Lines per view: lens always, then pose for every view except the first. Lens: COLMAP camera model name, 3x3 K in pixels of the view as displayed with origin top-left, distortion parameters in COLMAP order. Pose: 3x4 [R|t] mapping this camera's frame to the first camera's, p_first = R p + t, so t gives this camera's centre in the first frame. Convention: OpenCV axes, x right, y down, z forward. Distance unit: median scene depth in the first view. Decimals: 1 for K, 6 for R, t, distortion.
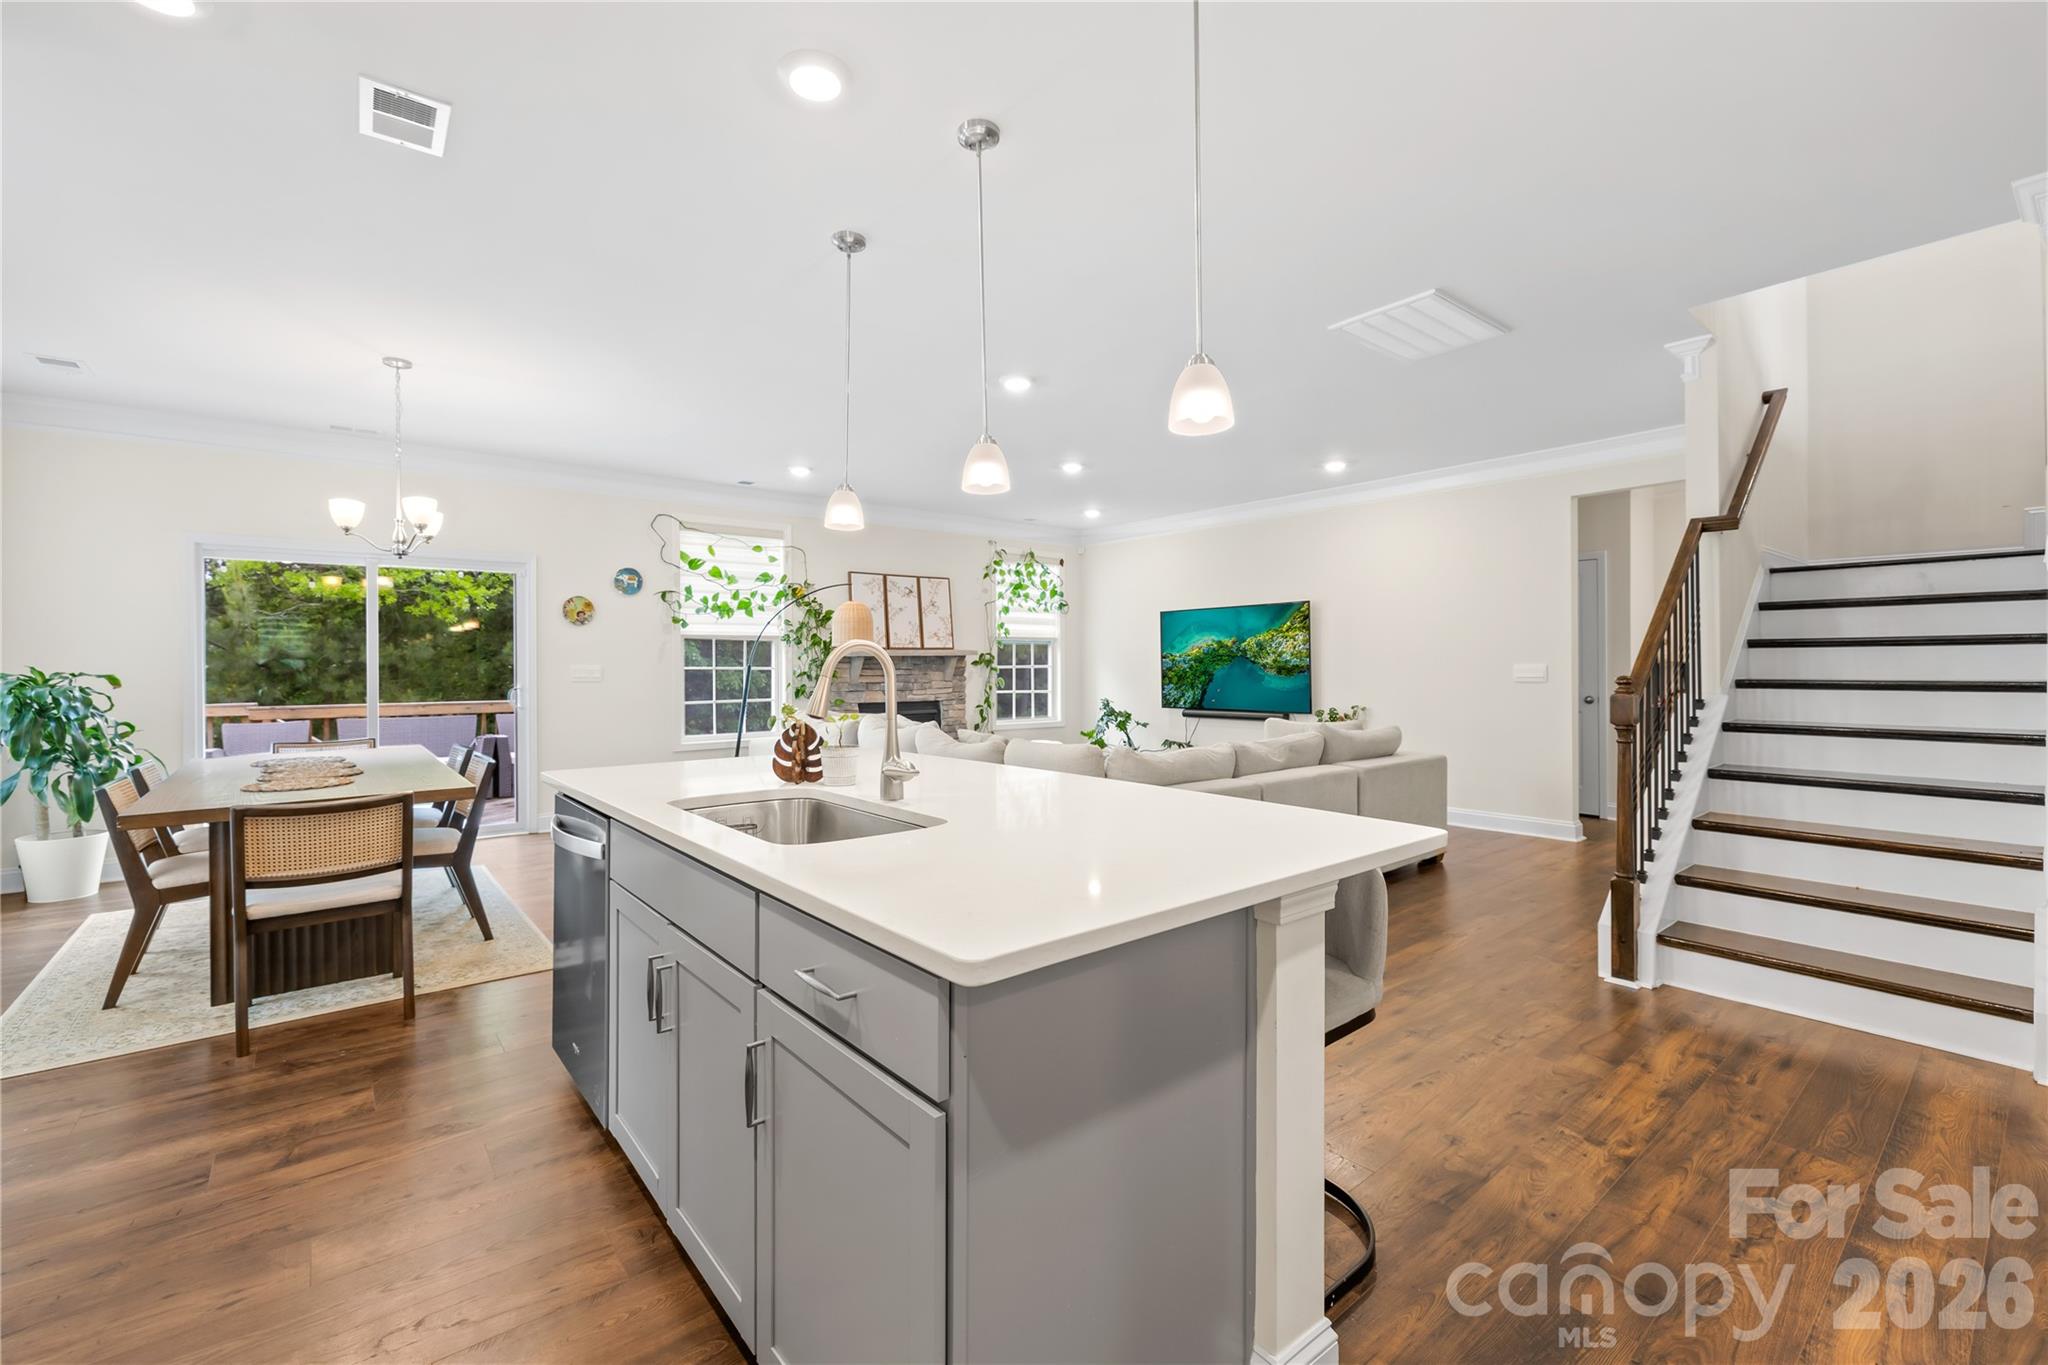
lens RADIAL K [[864.5, 0, 1015.0], [0, 864.5, 662.7], [0, 0, 1]] dist [0.001561, -0.001192]
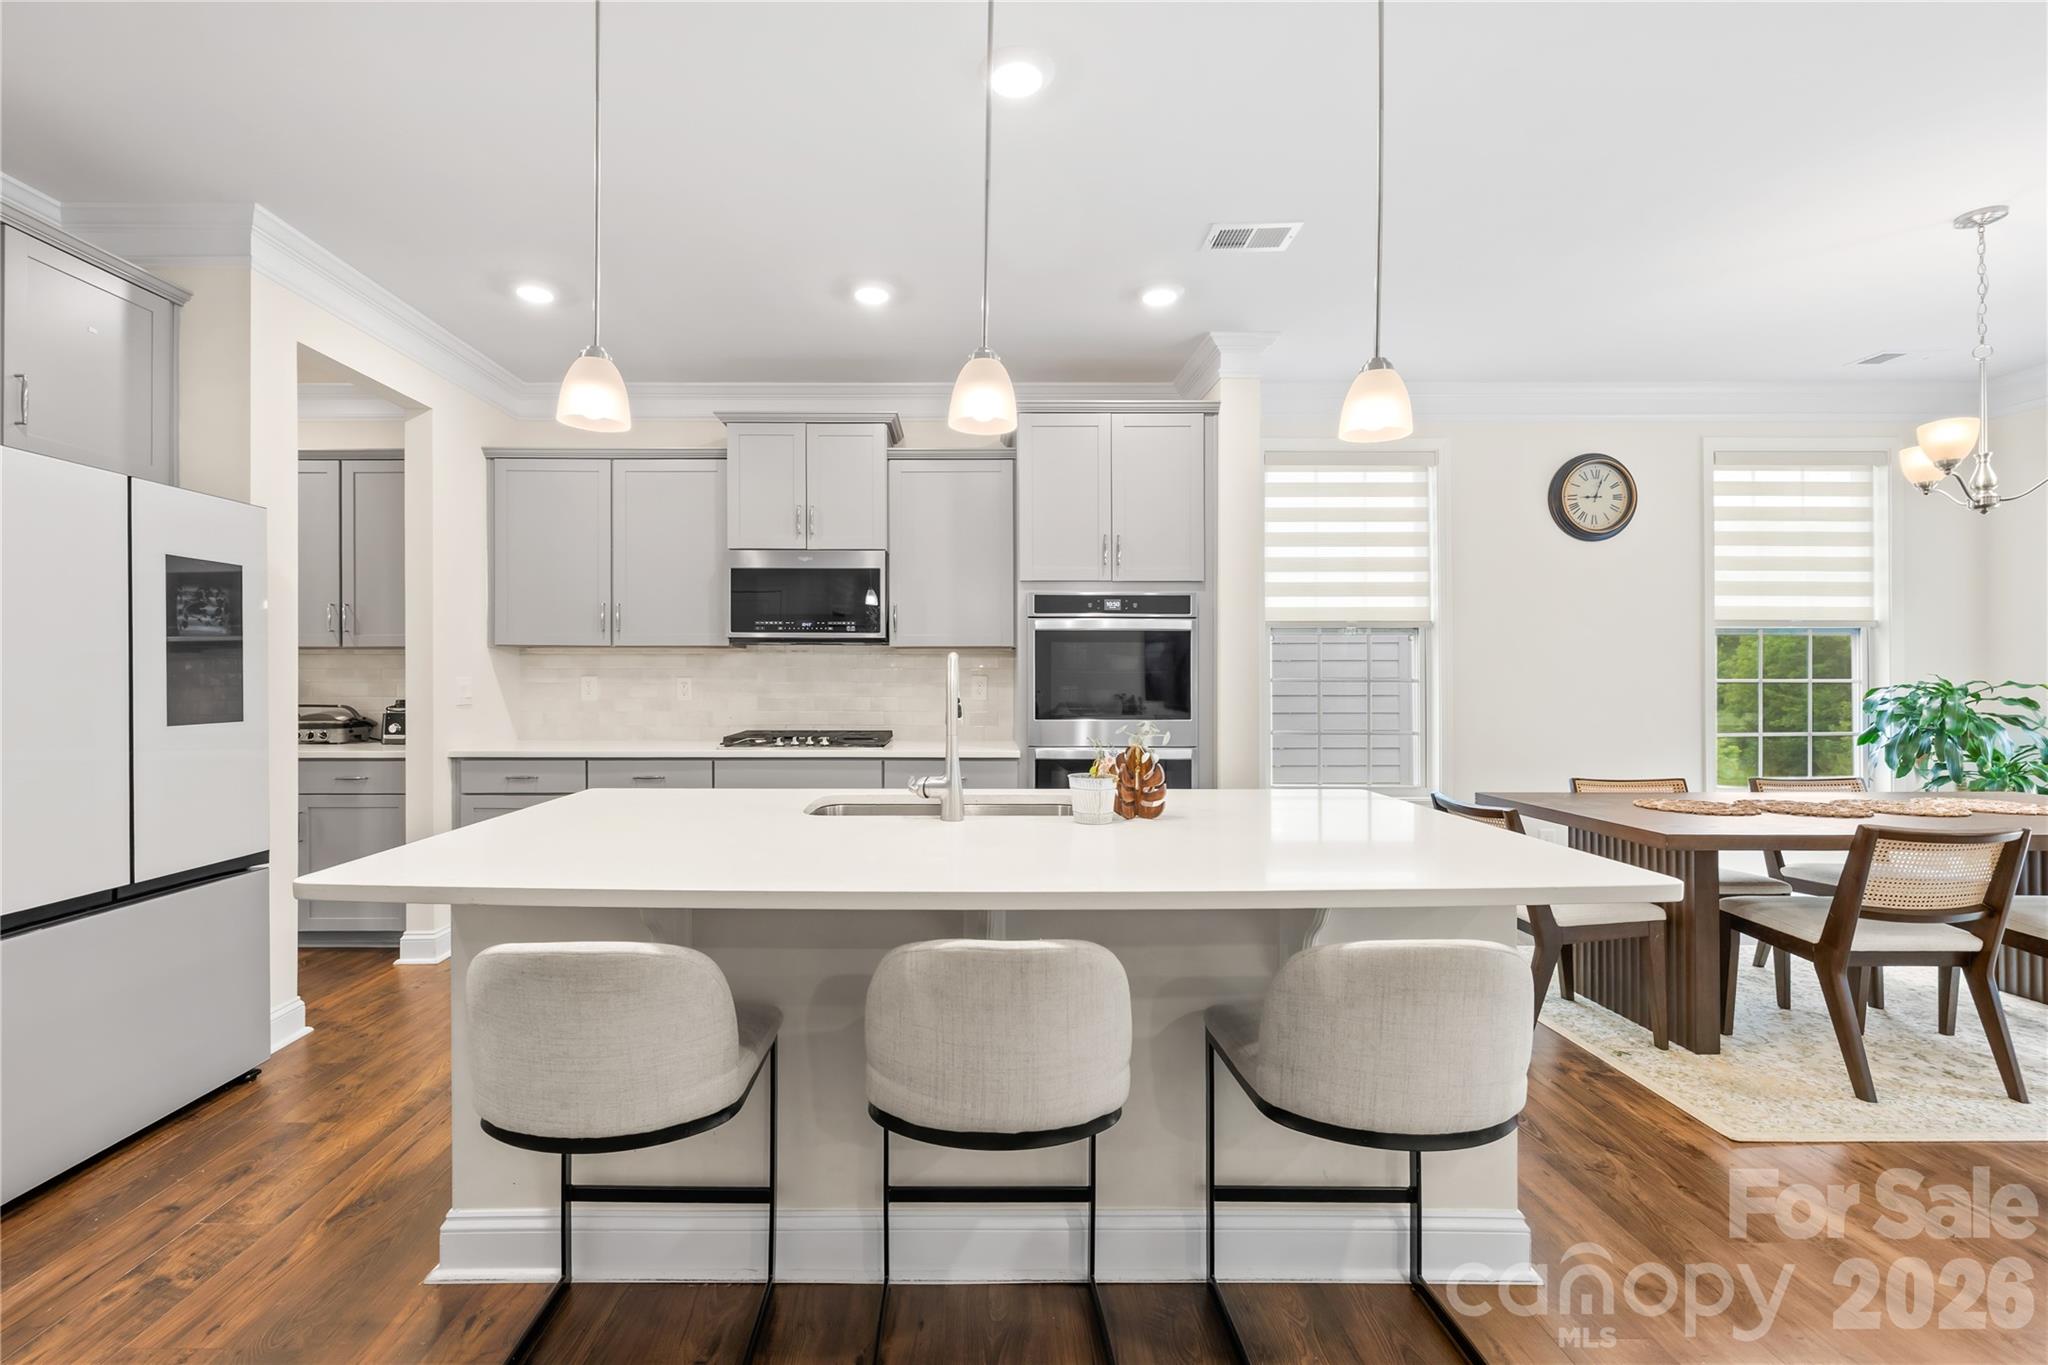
lens RADIAL K [[864.5, 0, 980.9], [0, 864.5, 666.6], [0, 0, 1]] dist [0.001561, -0.001192]
pose [[-0.629451, -0.001598, -0.777039, 0.150621], [0.004173, 0.999977, -0.005437, -0.002110], [0.777029, -0.006665, -0.629430, 0.459125]]
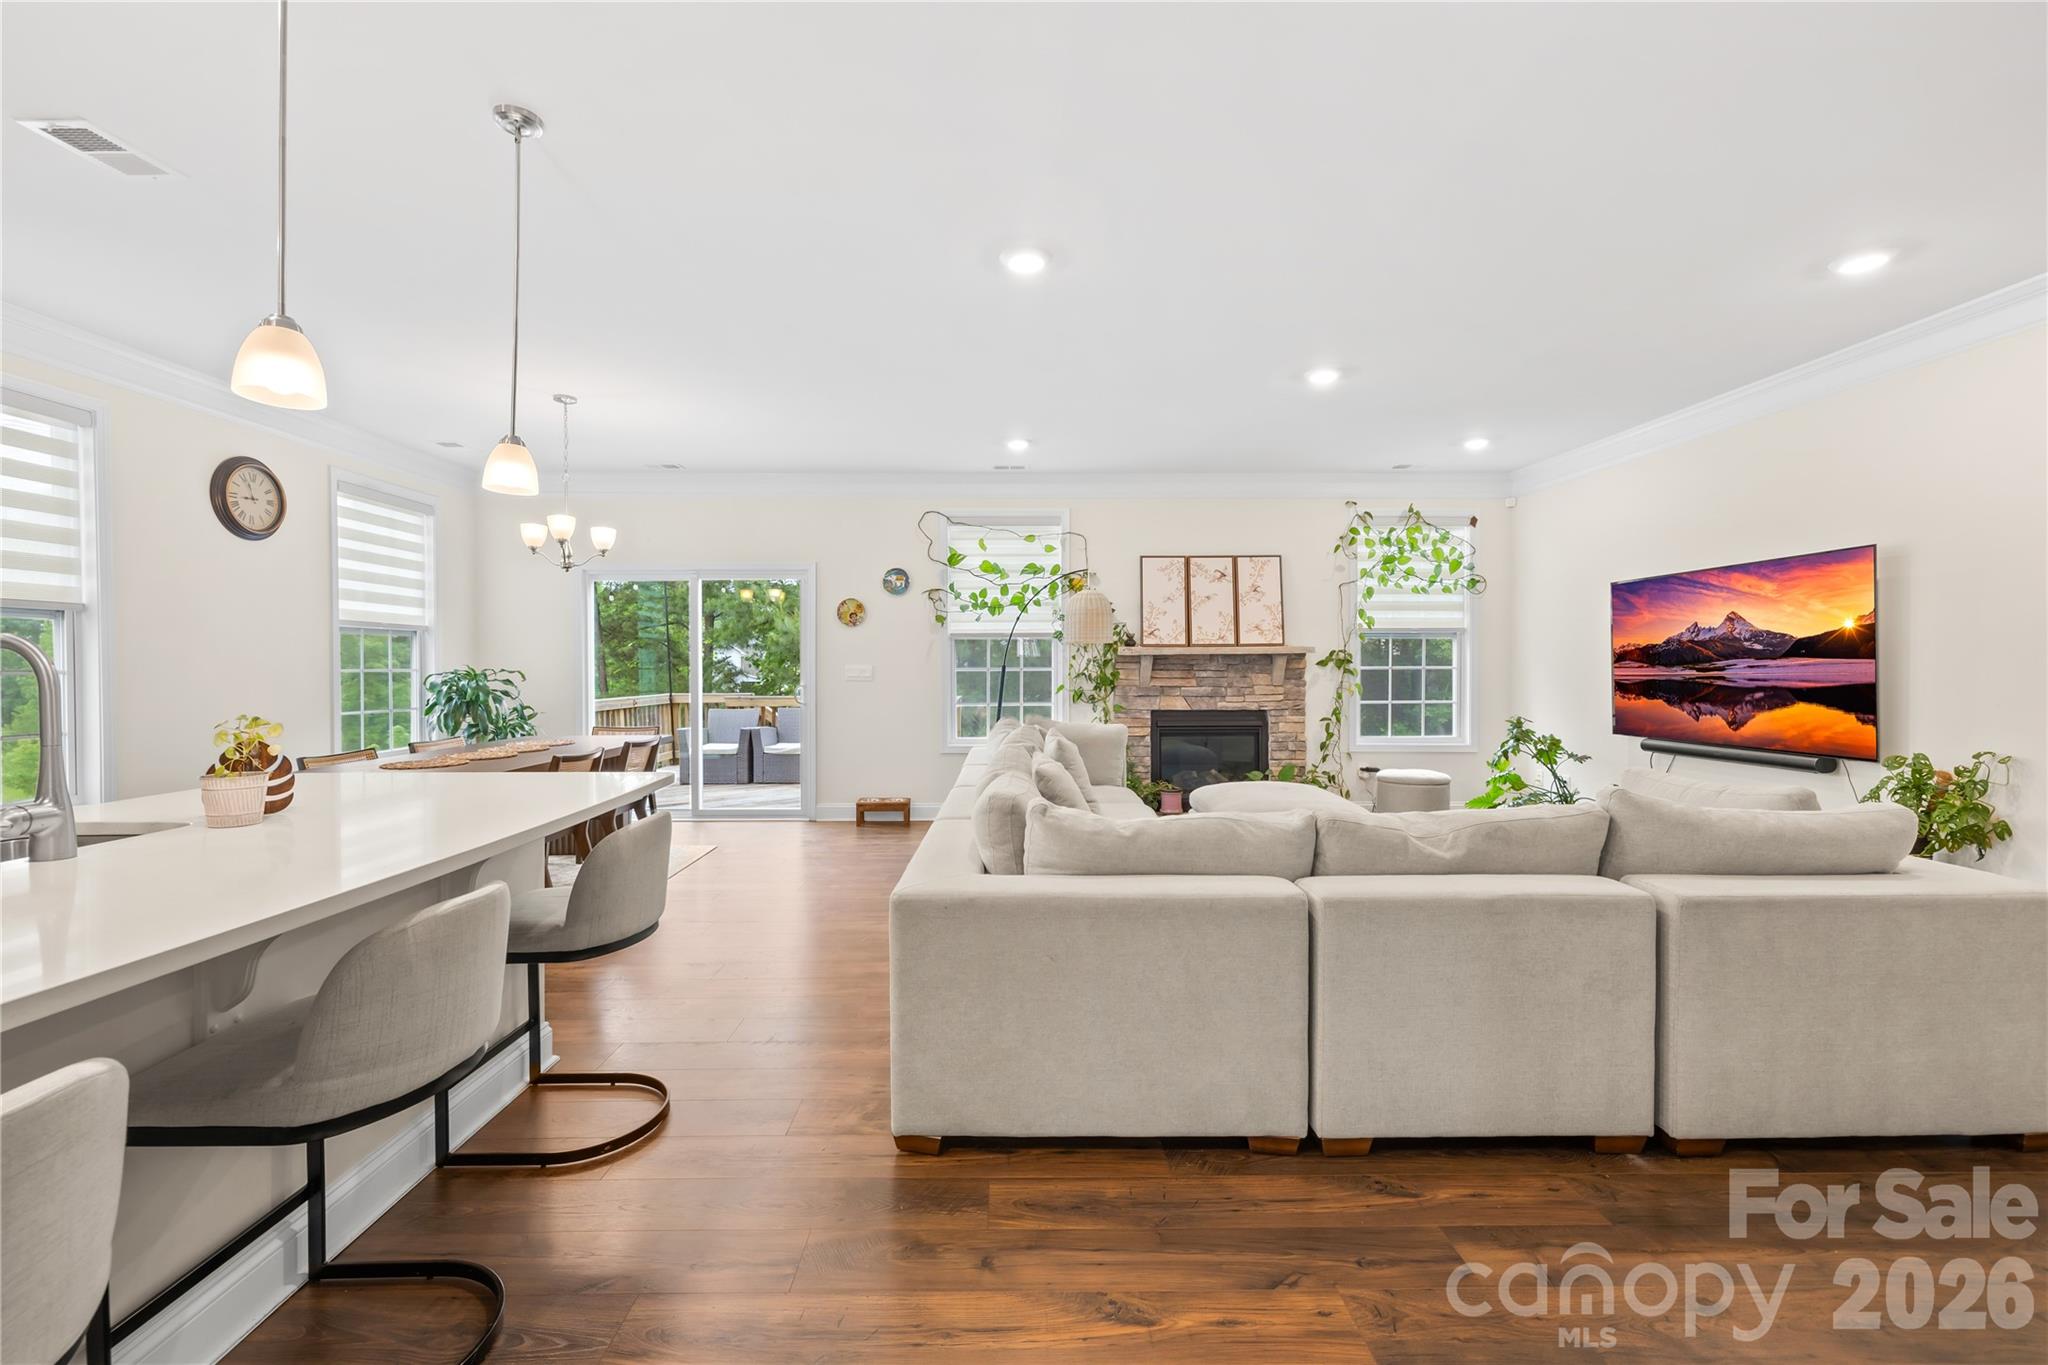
lens RADIAL K [[864.5, 0, 1016.0], [0, 864.5, 671.7], [0, 0, 1]] dist [0.001561, -0.001192]
pose [[0.784576, 0.008847, -0.619969, 0.255277], [-0.000770, 0.999911, 0.013295, -0.002396], [0.620032, -0.009953, 0.784514, 0.263731]]
